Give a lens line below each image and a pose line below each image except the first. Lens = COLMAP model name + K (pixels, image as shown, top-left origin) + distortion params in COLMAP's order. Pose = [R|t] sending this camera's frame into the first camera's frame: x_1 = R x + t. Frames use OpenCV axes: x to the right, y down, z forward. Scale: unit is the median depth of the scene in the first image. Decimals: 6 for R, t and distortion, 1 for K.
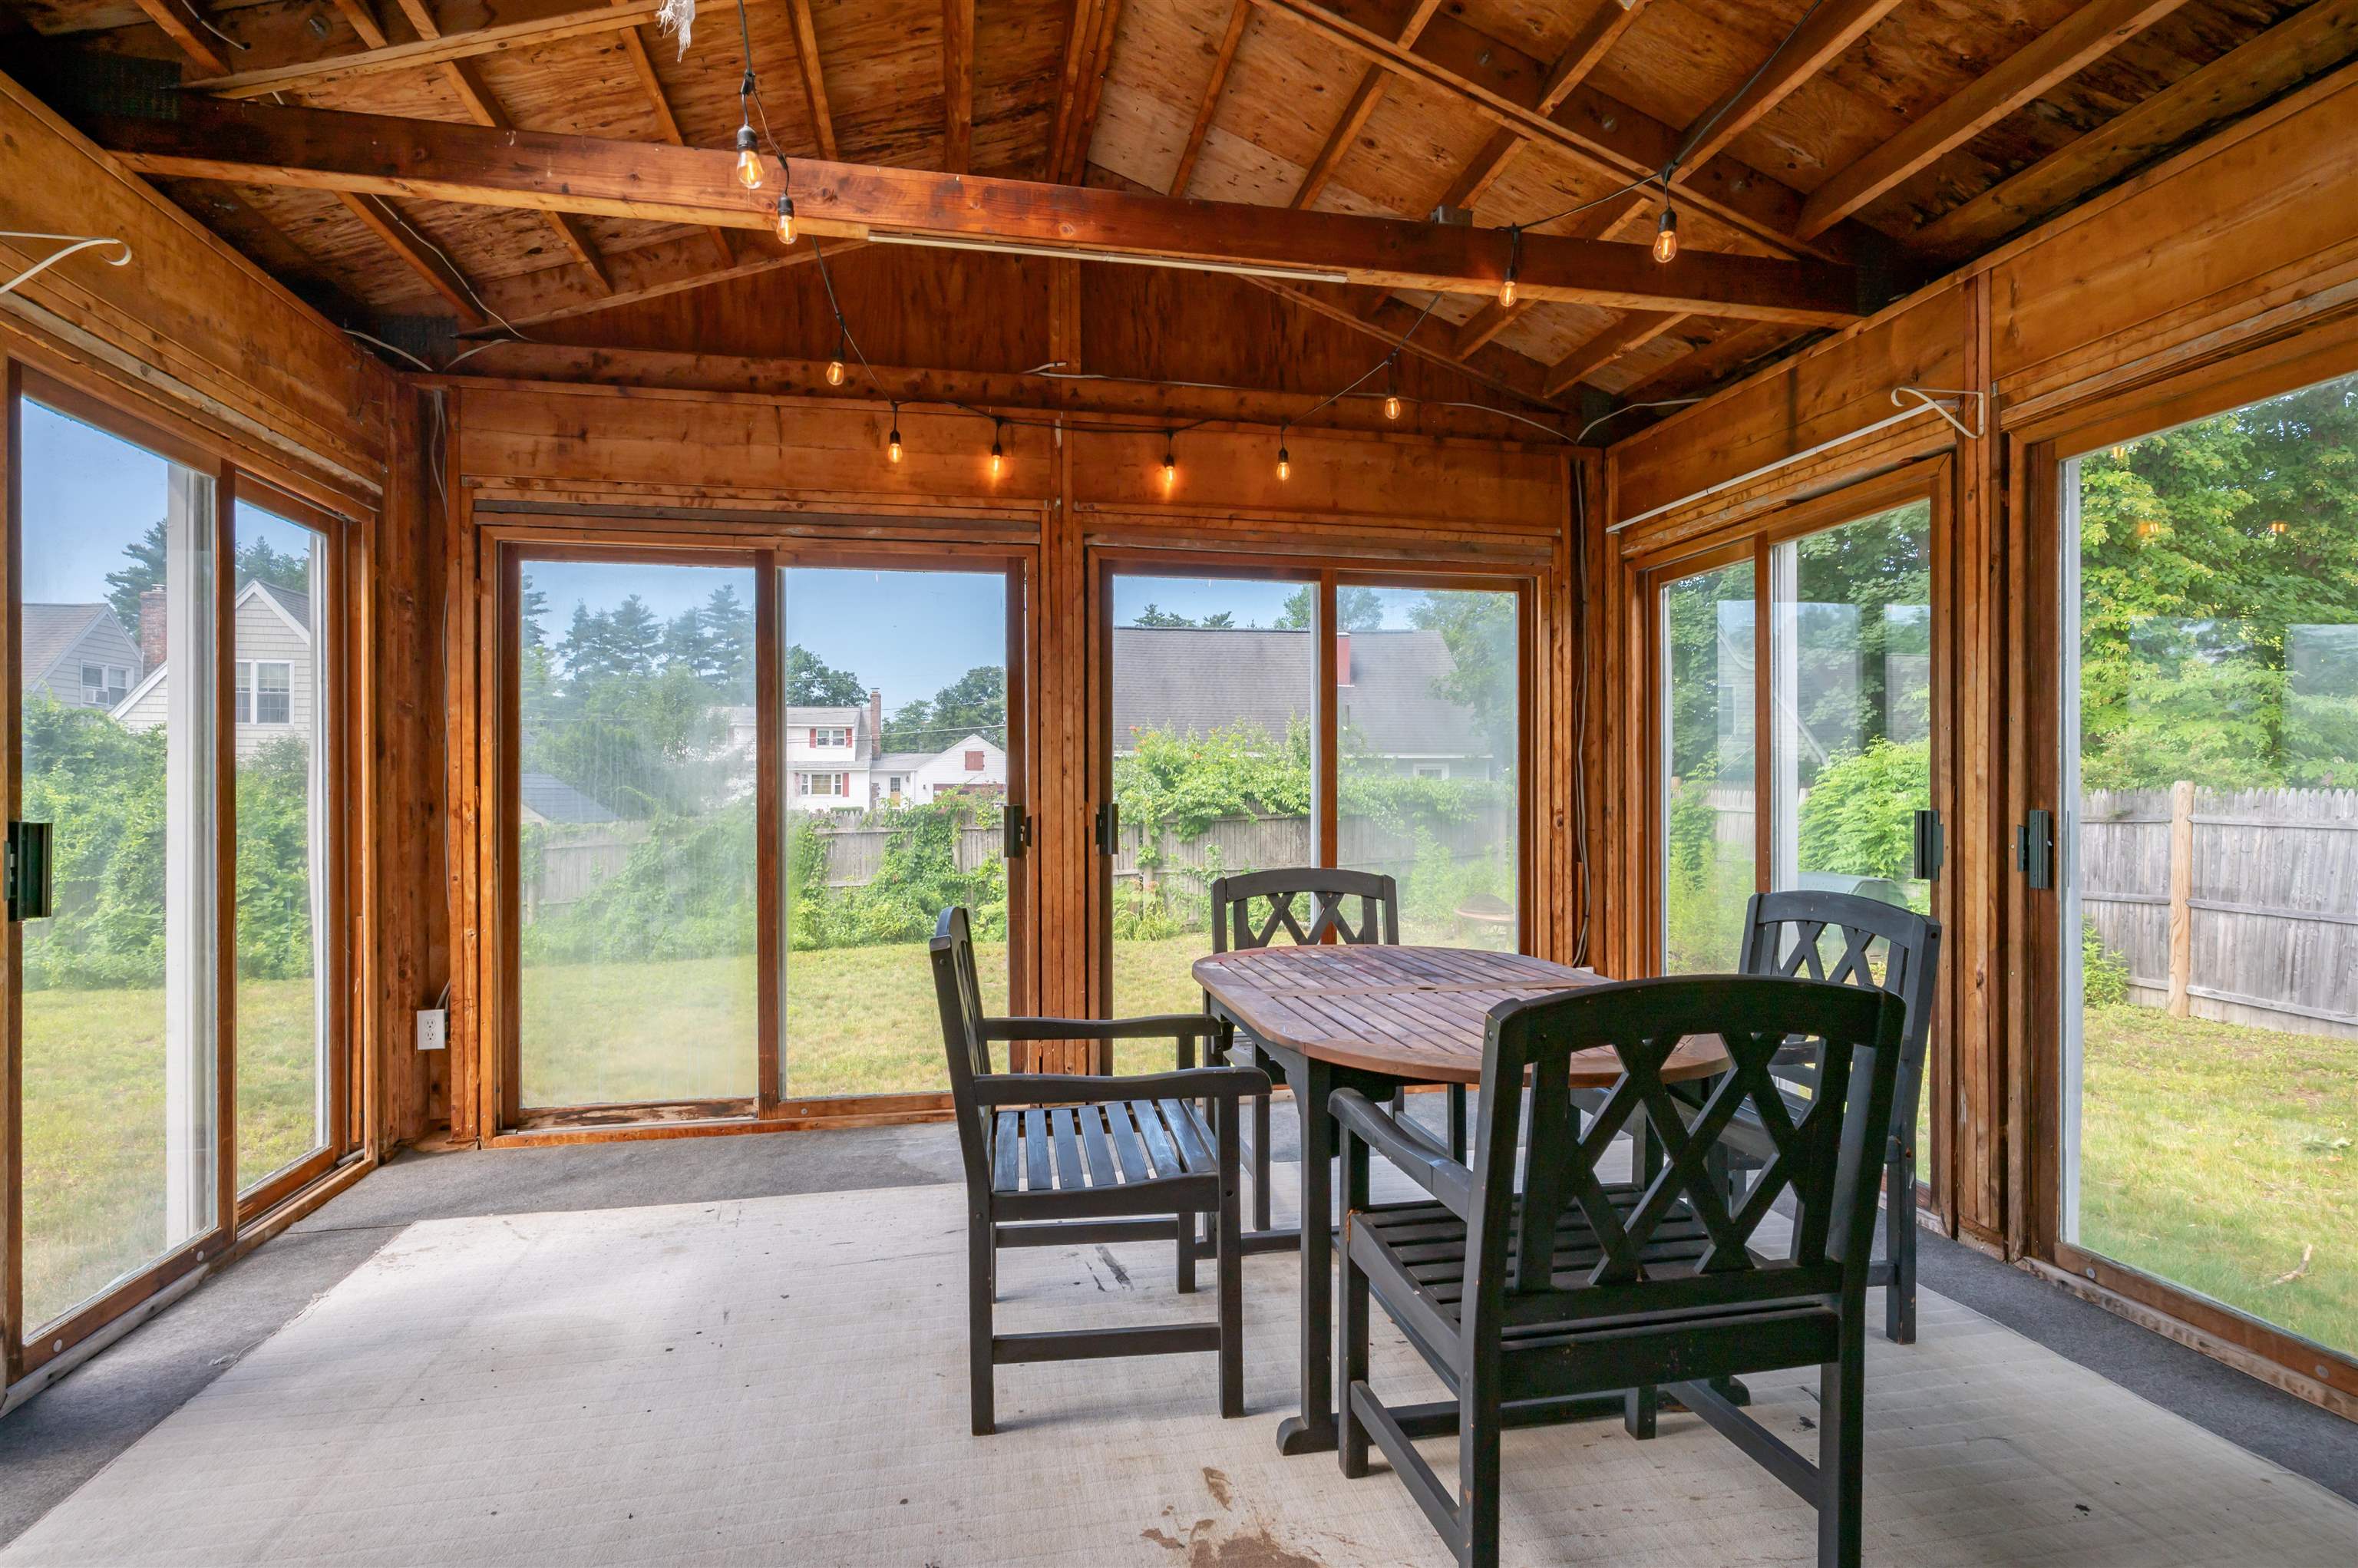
lens RADIAL K [[1155.9, 0, 1169.6], [0, 1155.9, 795.0], [0, 0, 1]] dist [-0.006966, 0.002696]
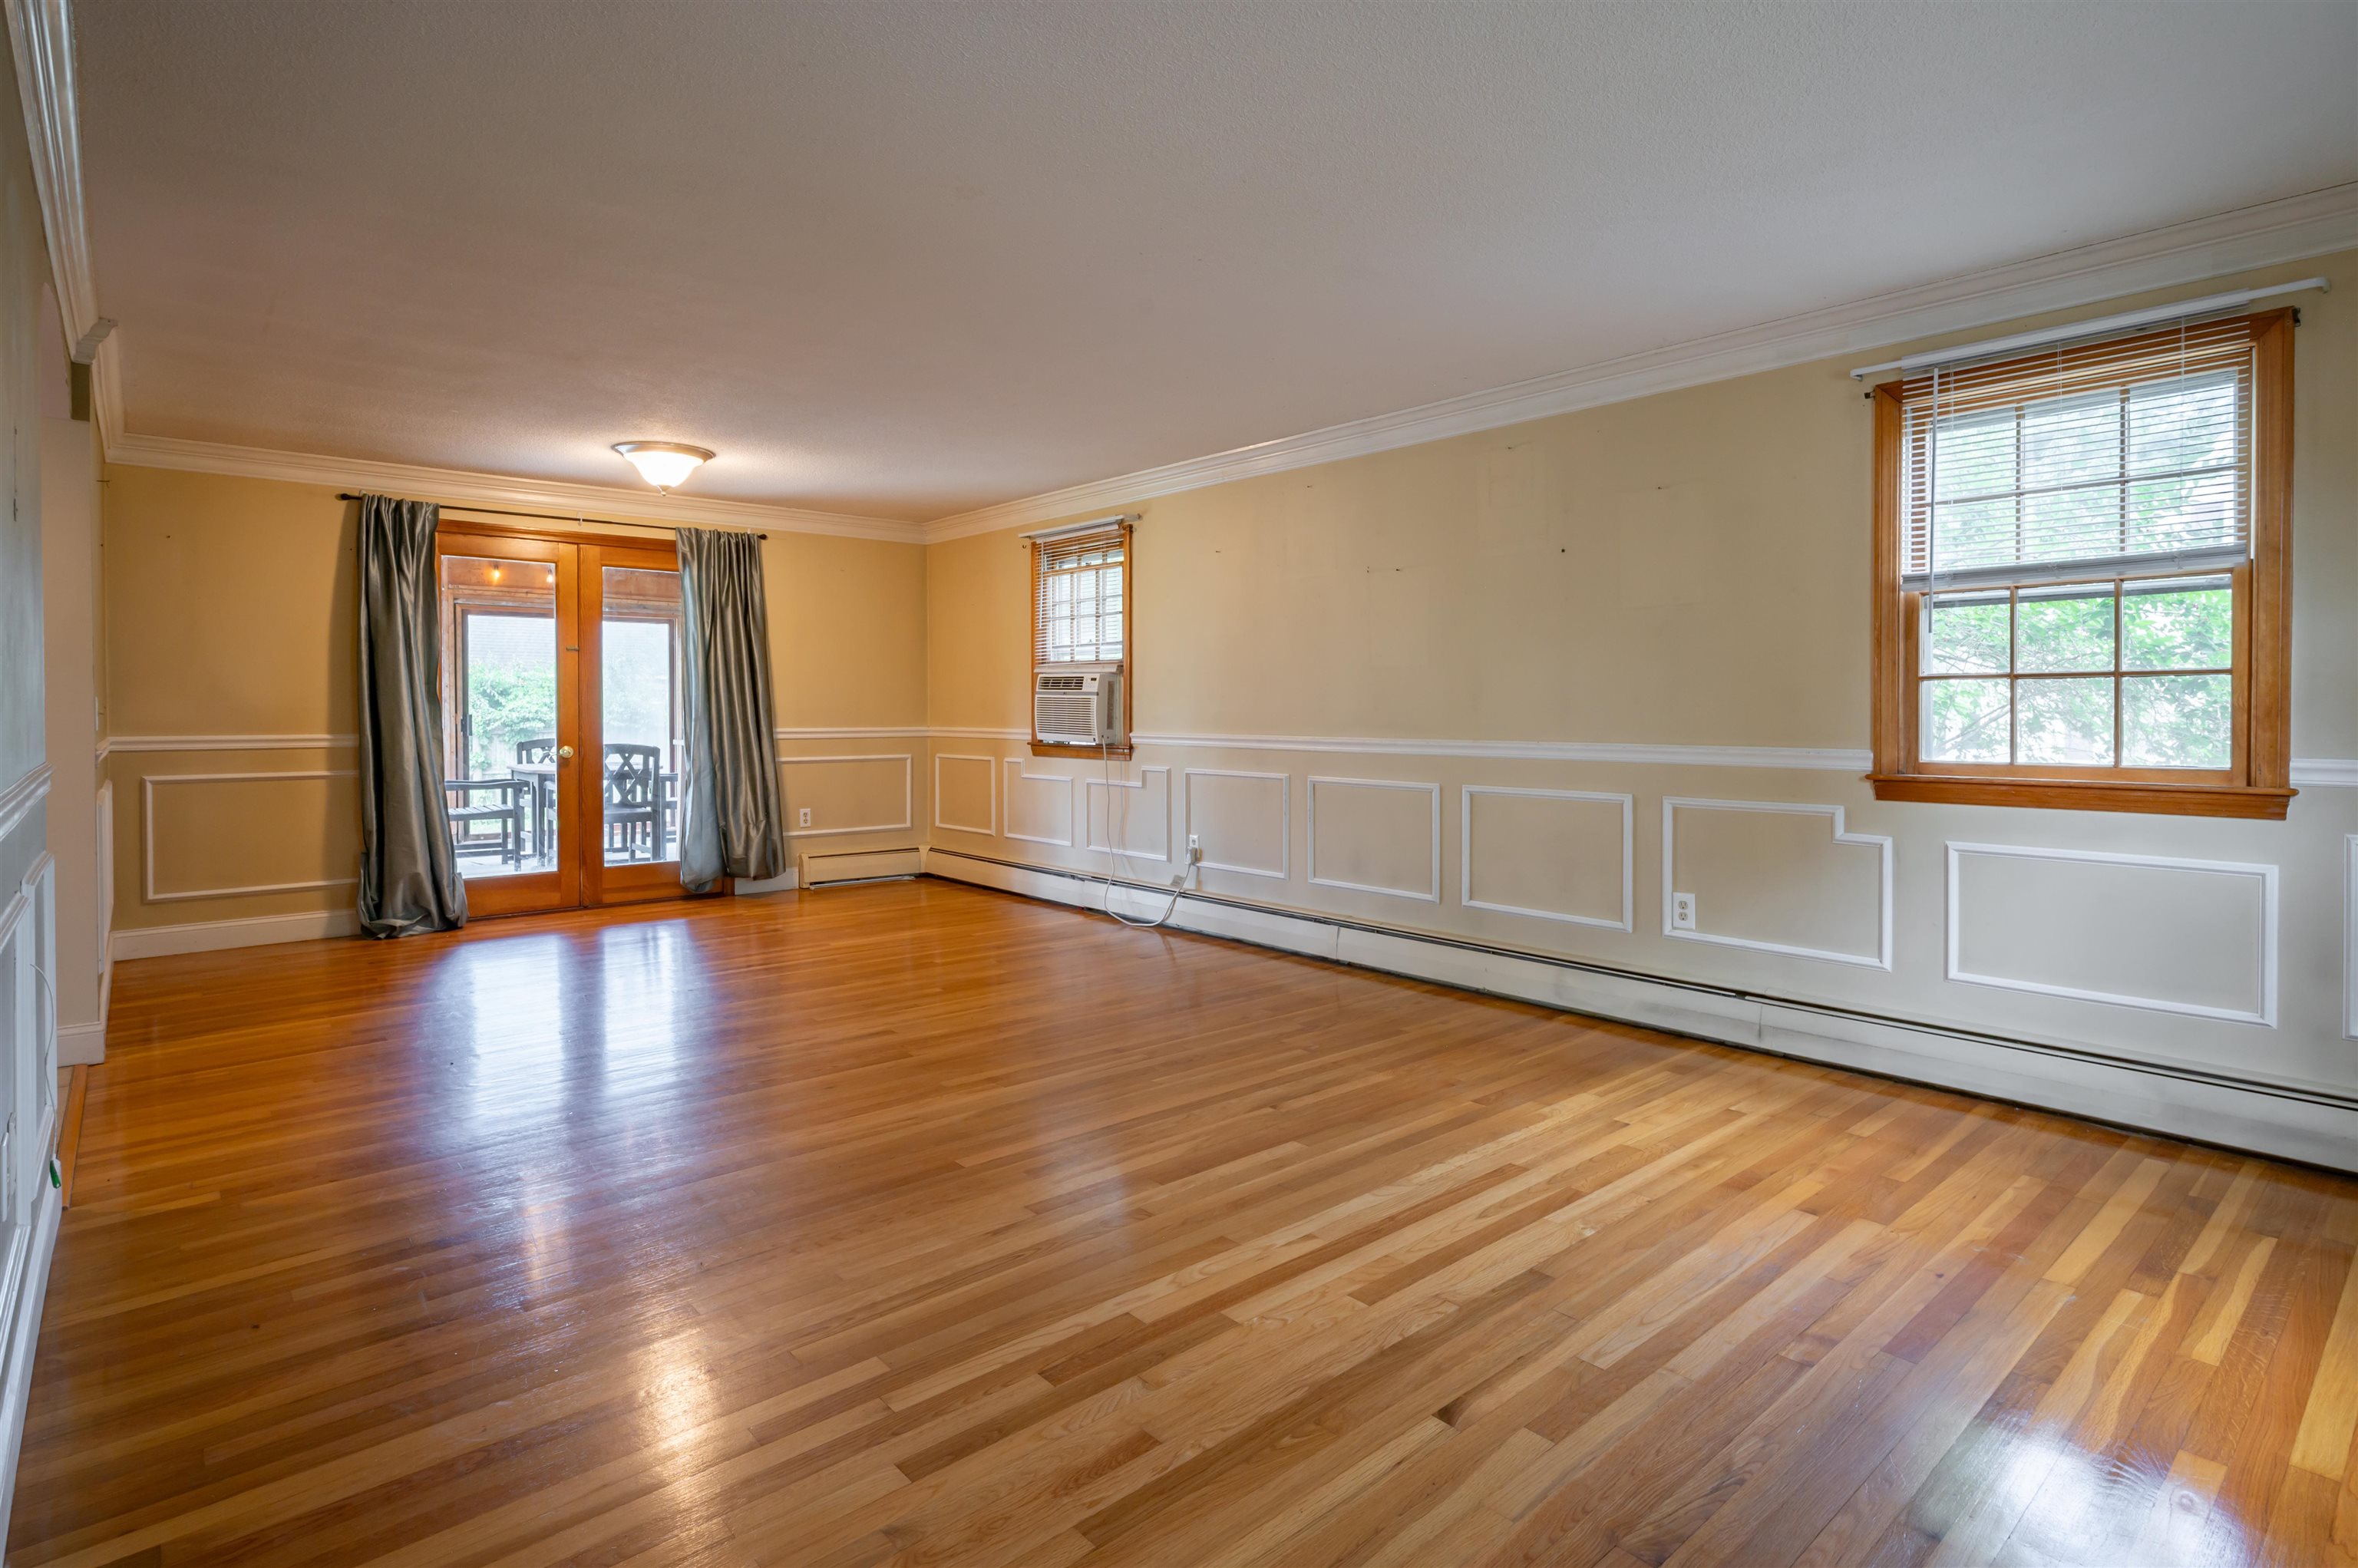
lens RADIAL K [[1155.9, 0, 1200.8], [0, 1155.9, 741.9], [0, 0, 1]] dist [-0.006966, 0.002696]
pose [[0.852875, -0.015430, 0.521887, -0.006017], [0.002604, 0.999677, 0.025299, 0.008145], [-0.522108, -0.020218, 0.852640, -1.598389]]
